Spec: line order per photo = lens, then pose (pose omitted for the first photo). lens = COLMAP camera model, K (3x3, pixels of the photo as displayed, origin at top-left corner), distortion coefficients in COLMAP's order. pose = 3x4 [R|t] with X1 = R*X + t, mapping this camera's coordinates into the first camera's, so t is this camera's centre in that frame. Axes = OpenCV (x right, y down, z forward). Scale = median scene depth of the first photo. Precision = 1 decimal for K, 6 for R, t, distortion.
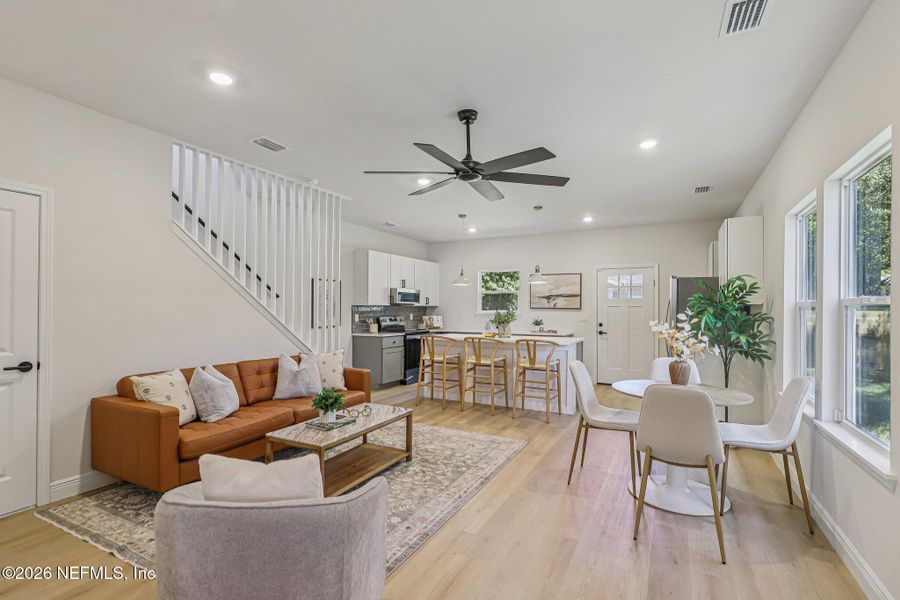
lens RADIAL K [[416.2, 0, 453.0], [0, 416.2, 304.0], [0, 0, 1]] dist [0.000259, 0.000042]
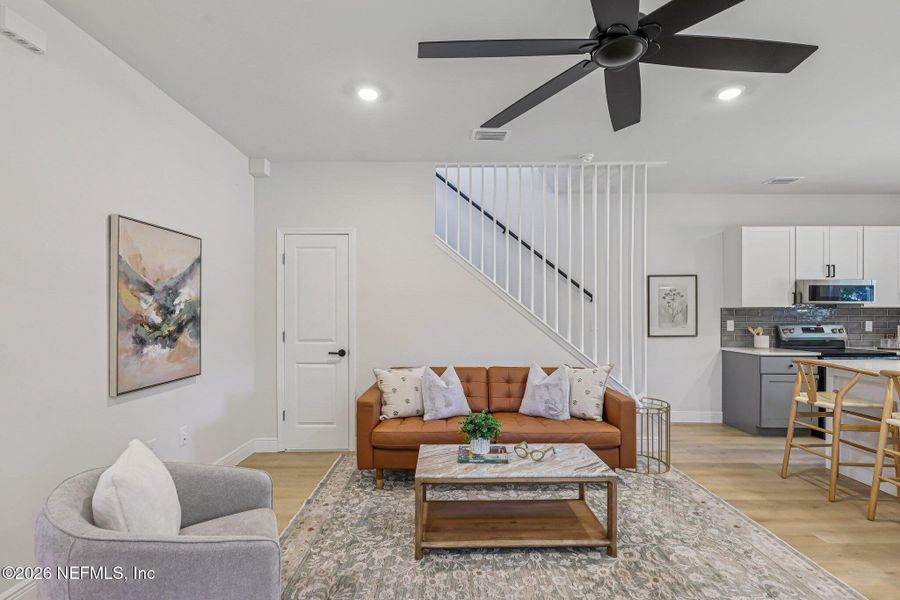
lens RADIAL K [[414.8, 0, 452.8], [0, 414.8, 310.0], [0, 0, 1]] dist [0.001045, 0.000283]
pose [[0.470064, -0.009020, -0.882586, 0.168384], [0.012074, 0.999920, -0.003788, 0.003989], [0.882550, -0.008875, 0.470136, 0.249708]]
